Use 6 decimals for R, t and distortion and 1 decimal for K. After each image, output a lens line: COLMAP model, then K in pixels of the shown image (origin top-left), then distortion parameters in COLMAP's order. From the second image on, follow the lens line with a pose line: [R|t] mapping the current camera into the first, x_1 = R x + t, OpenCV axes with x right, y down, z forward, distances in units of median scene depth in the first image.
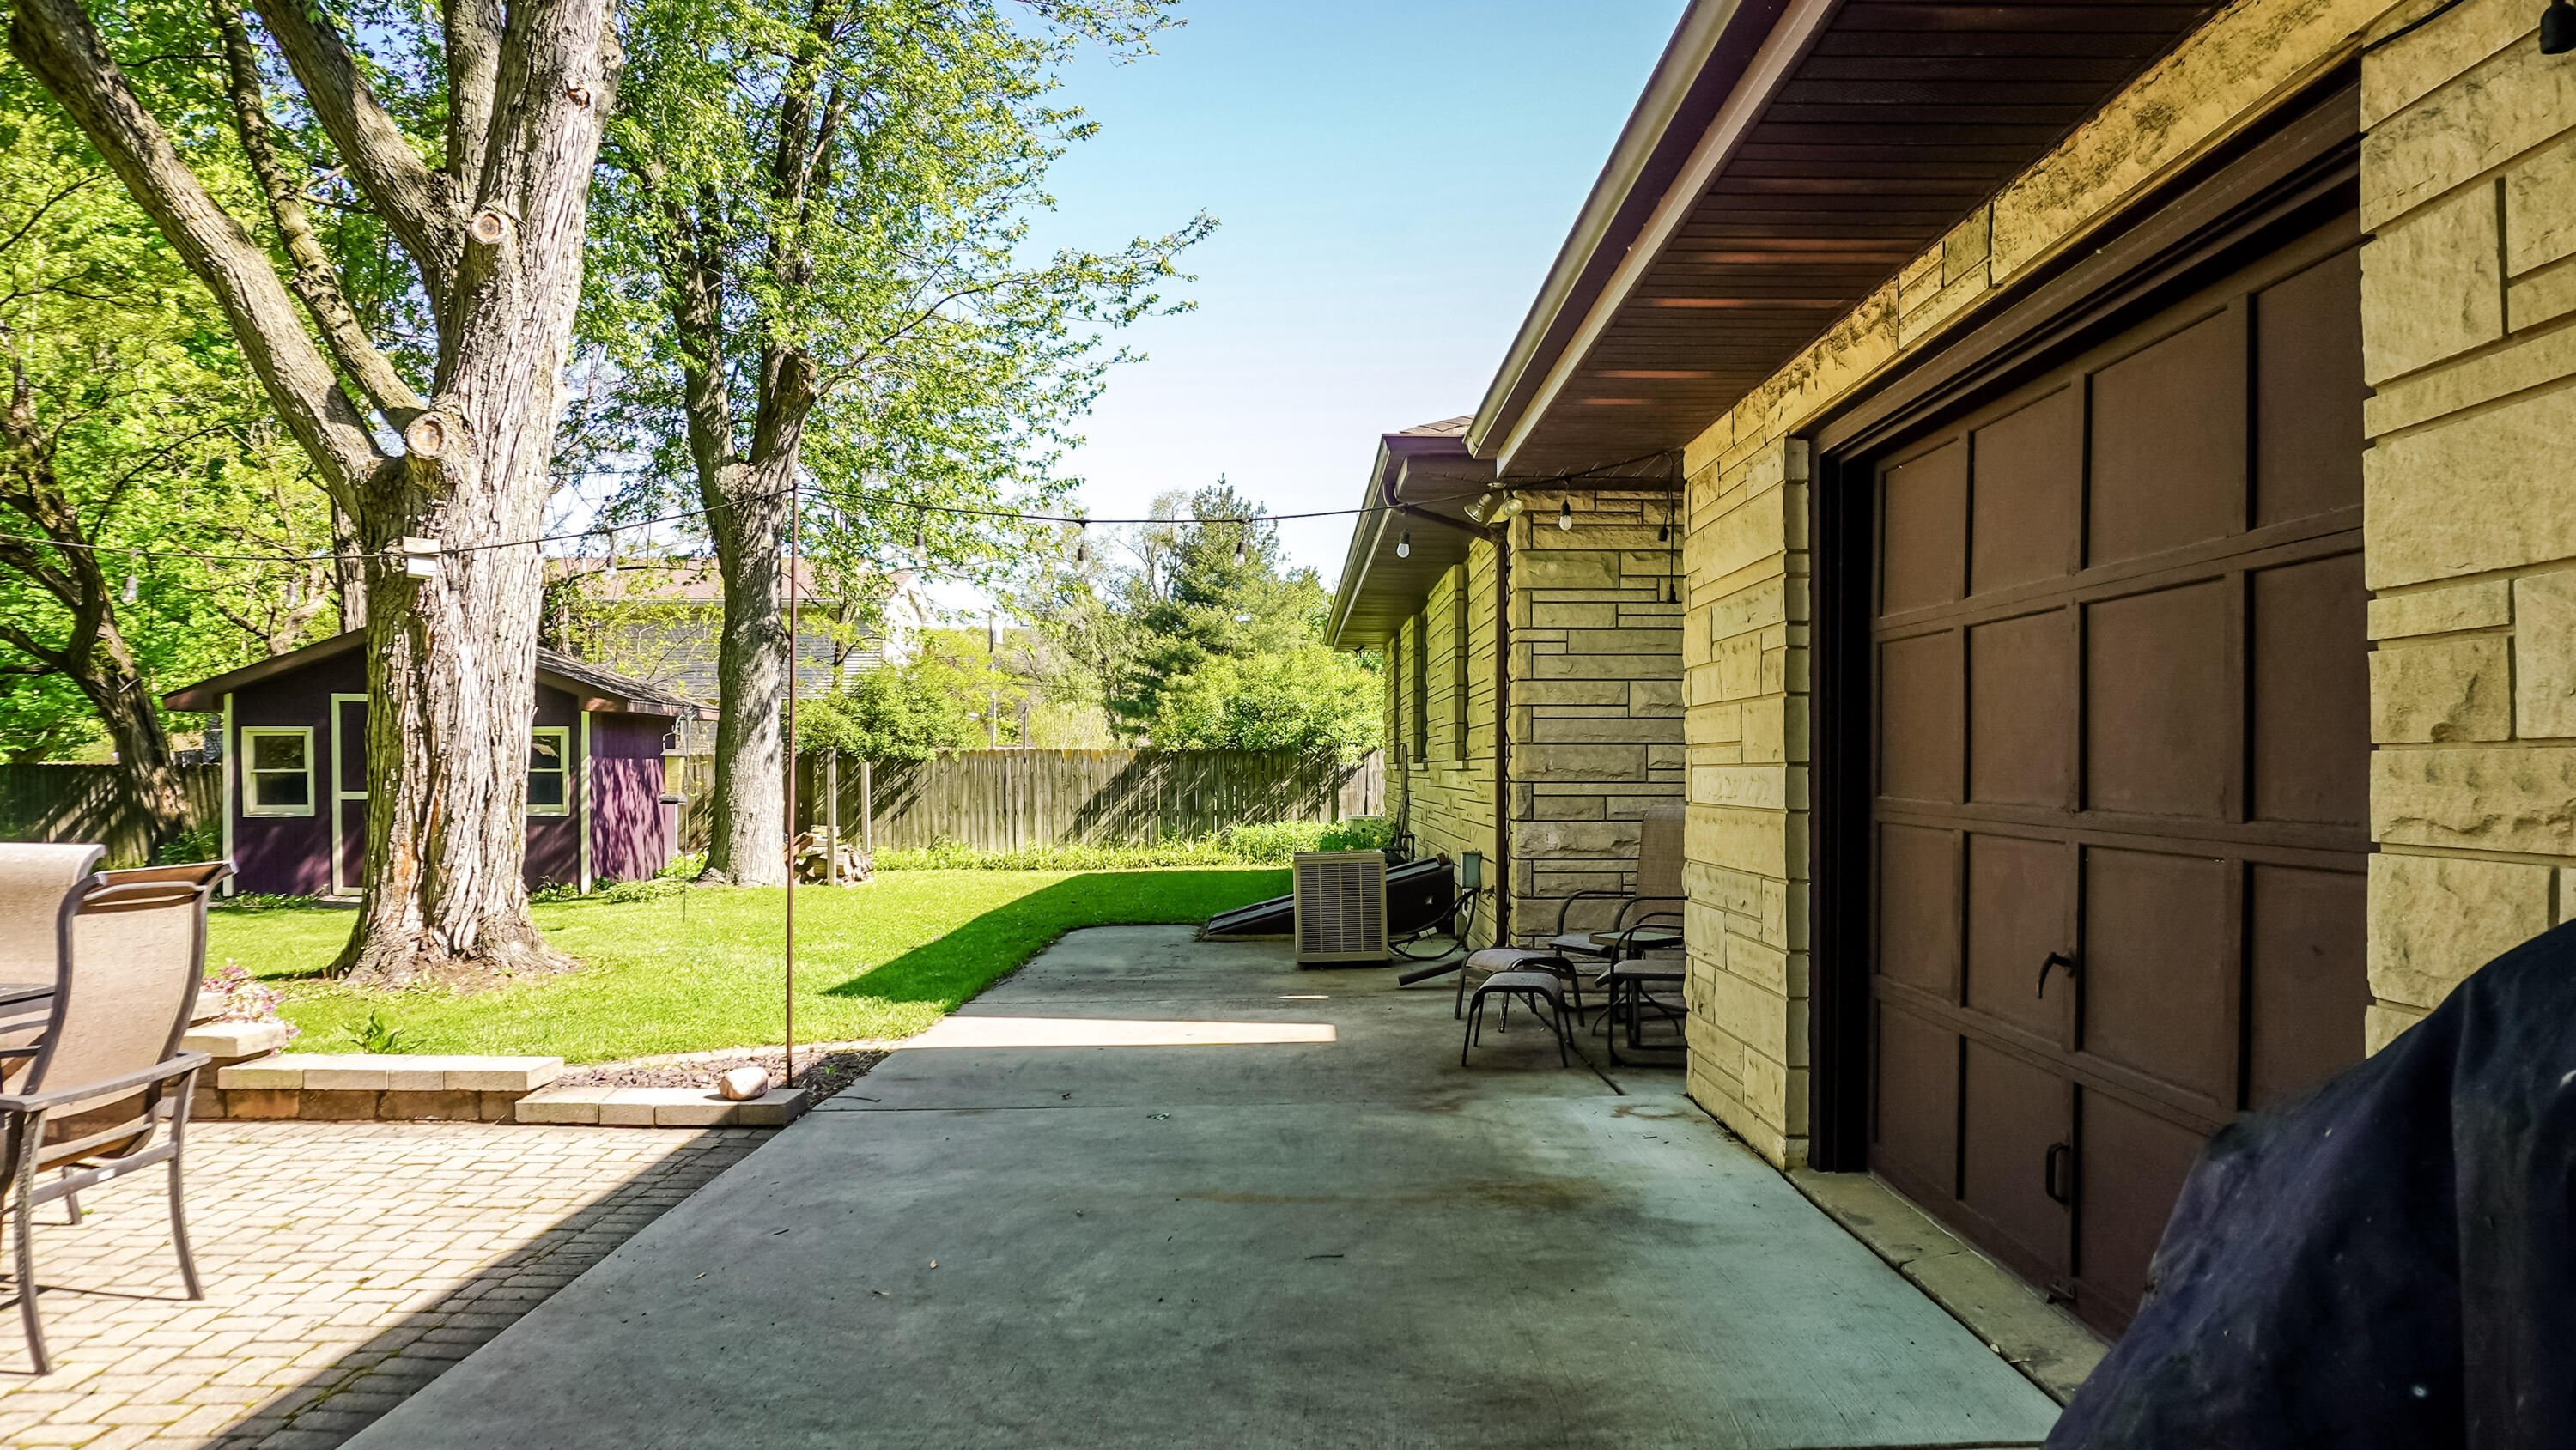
lens RADIAL K [[1756.0, 0, 1281.2], [0, 1756.0, 809.5], [0, 0, 1]] dist [-0.042487, 0.030936]
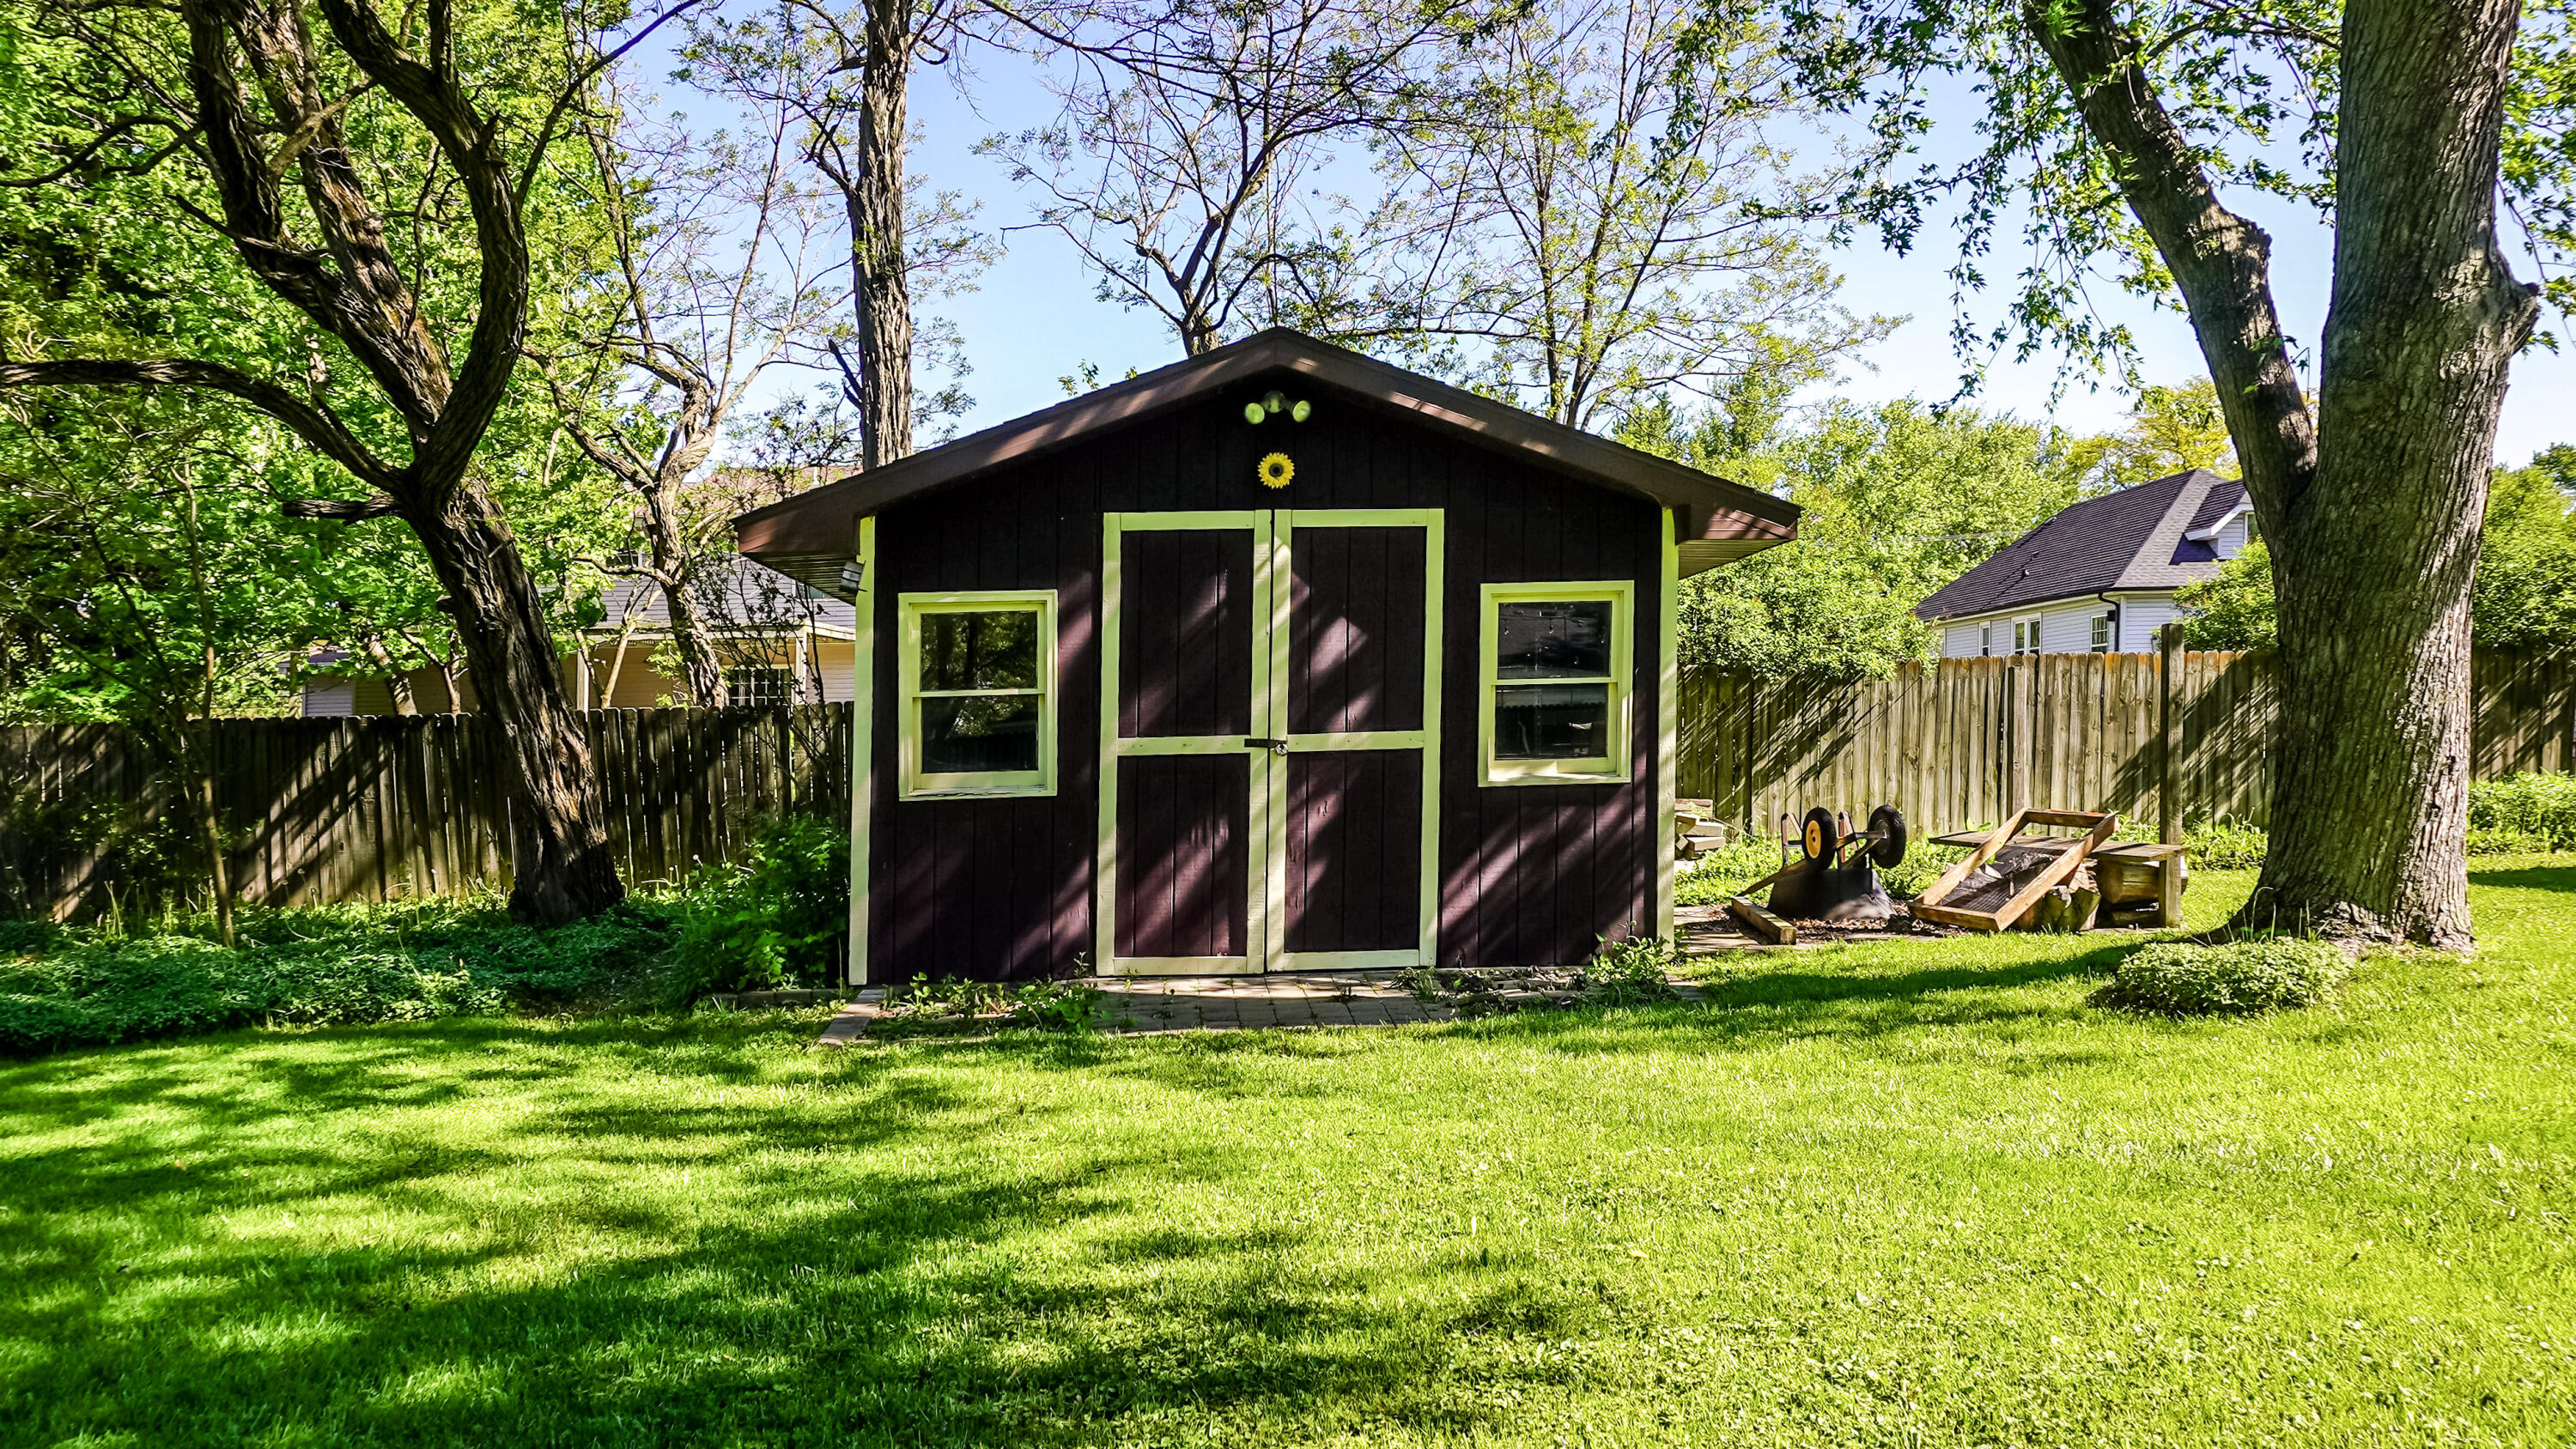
lens RADIAL K [[1706.2, 0, 1279.0], [0, 1706.2, 751.8], [0, 0, 1]] dist [-0.044642, 0.029907]
pose [[0.999439, -0.021026, 0.026088, -2.115410], [0.021480, 0.999620, -0.017252, 0.005768], [-0.025715, 0.017802, 0.999511, 2.351639]]
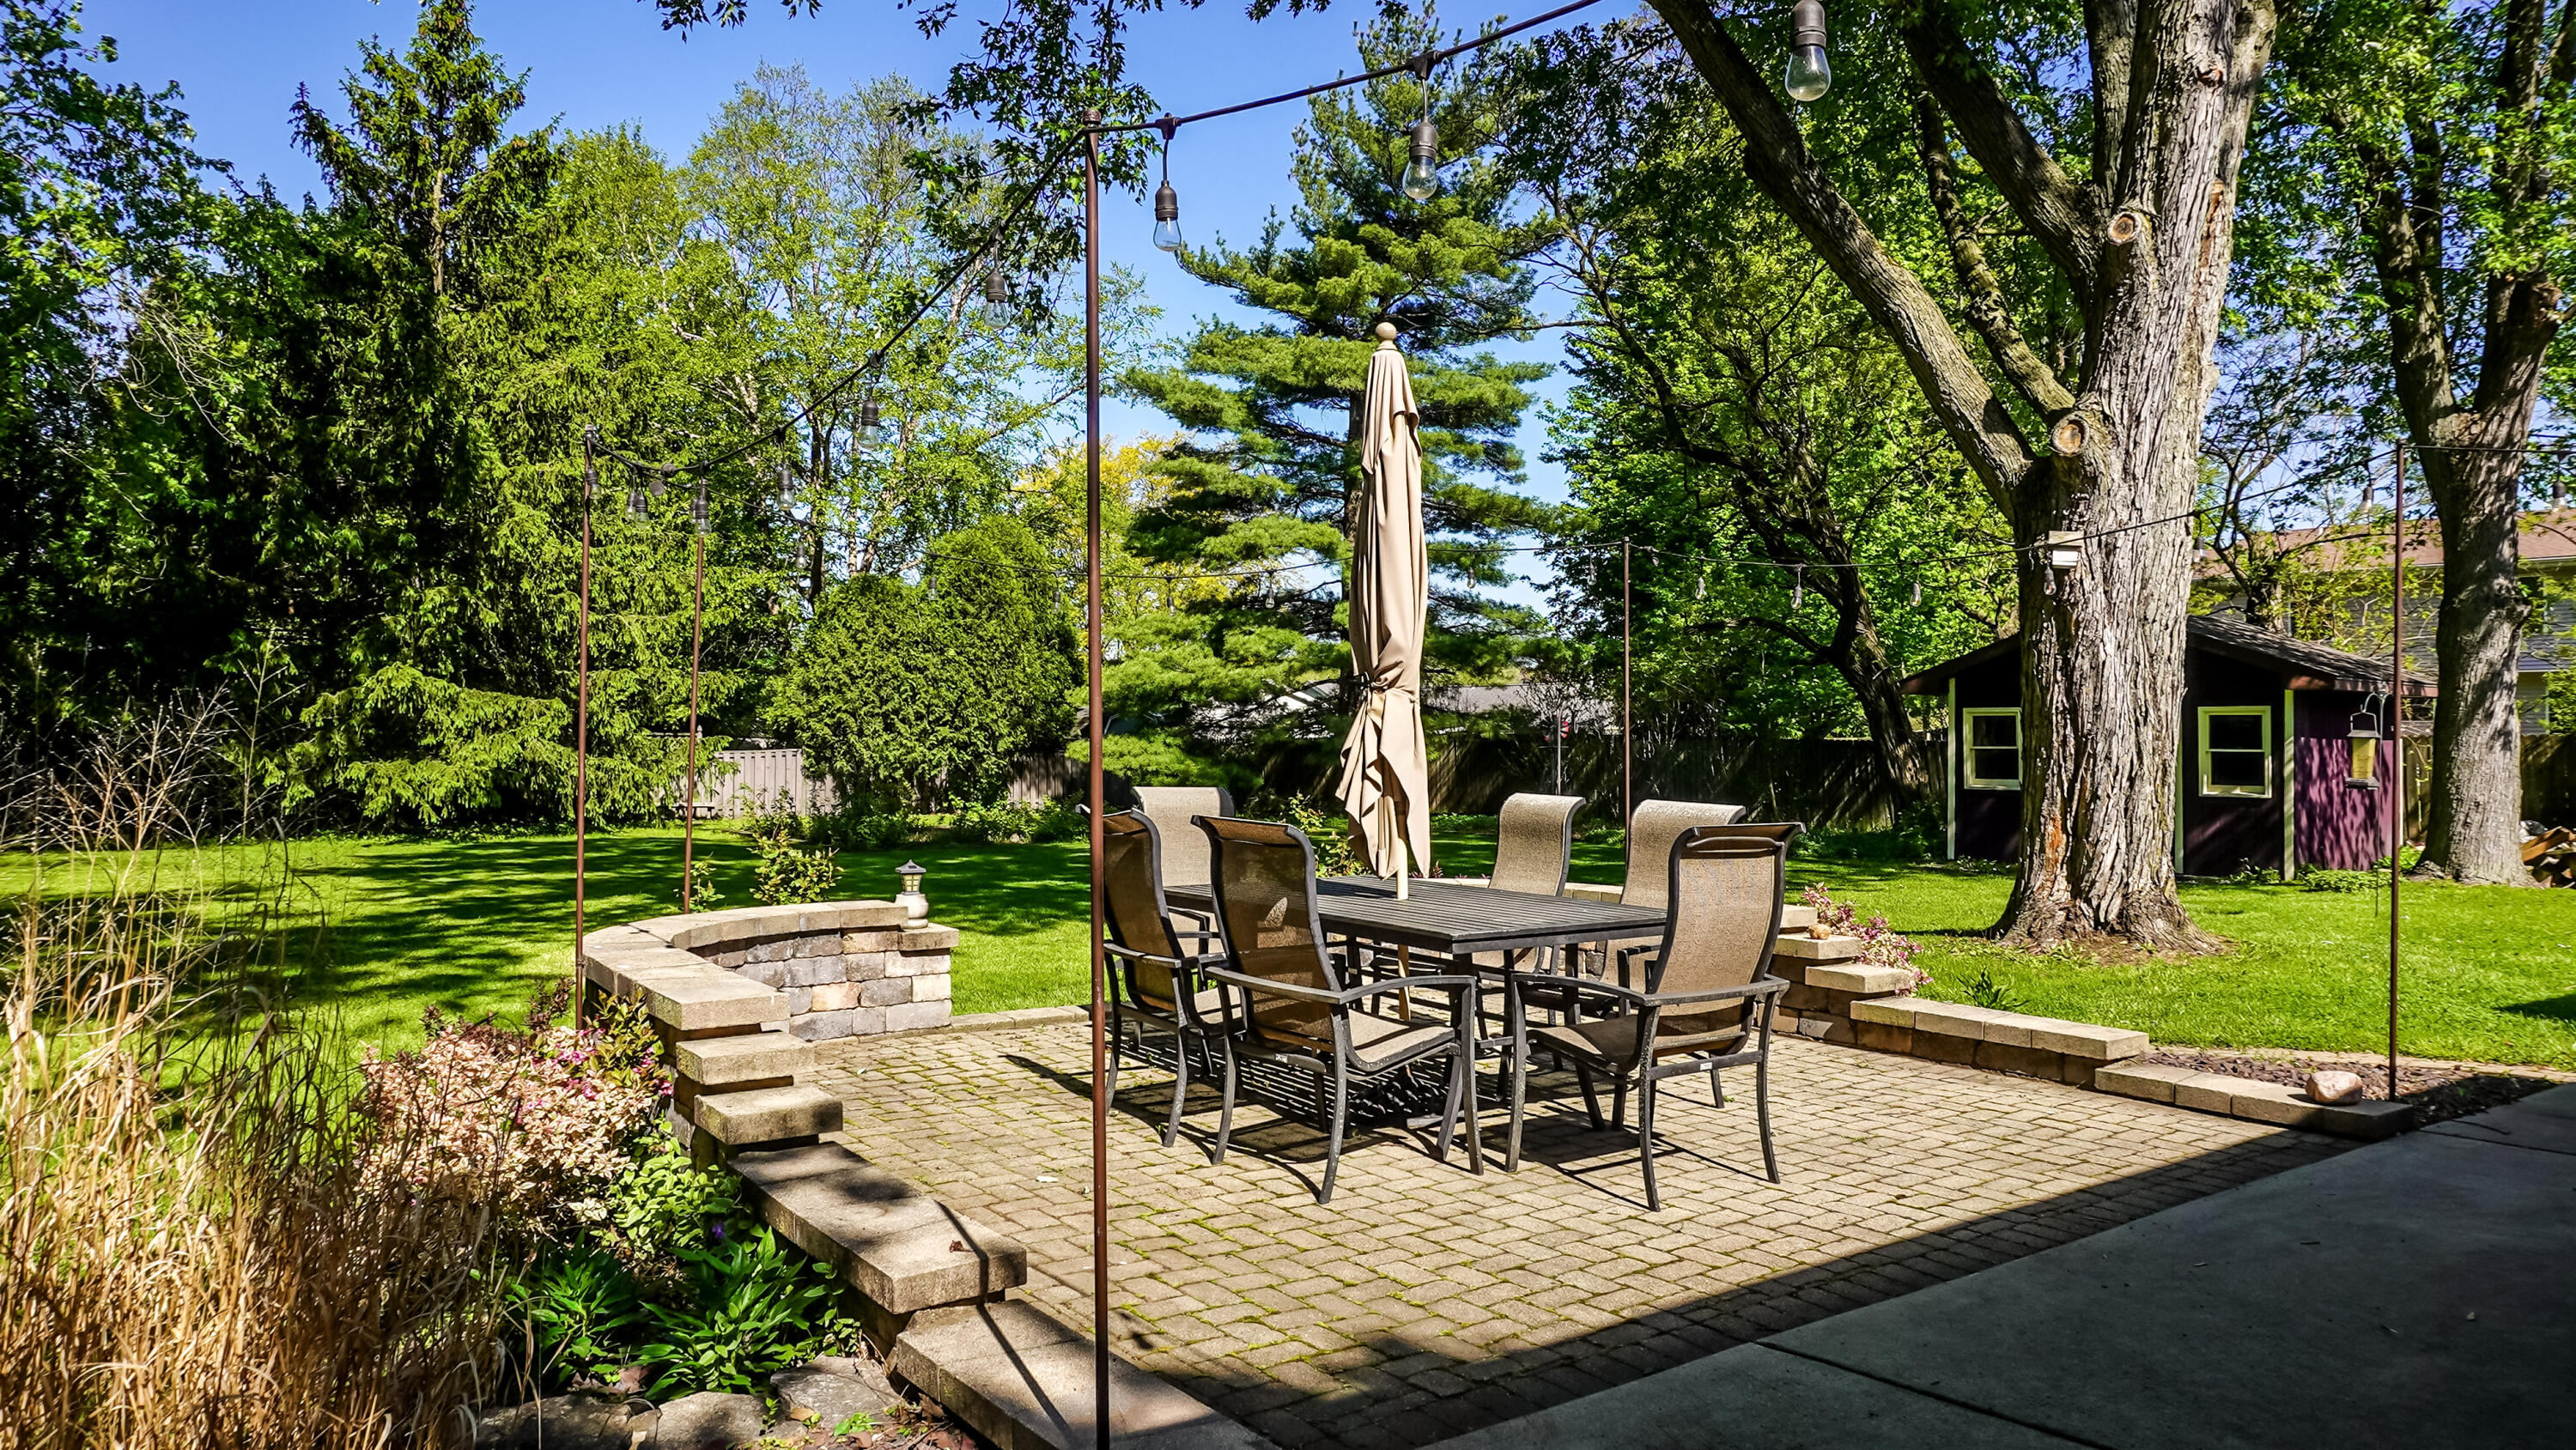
lens RADIAL K [[1706.3, 0, 1279.0], [0, 1706.3, 752.3], [0, 0, 1]] dist [-0.044642, 0.029907]
pose [[0.595636, 0.014105, -0.803130, 0.053185], [-0.030505, 0.999522, -0.005069, -0.000842], [0.802675, 0.027519, 0.595782, 0.001925]]
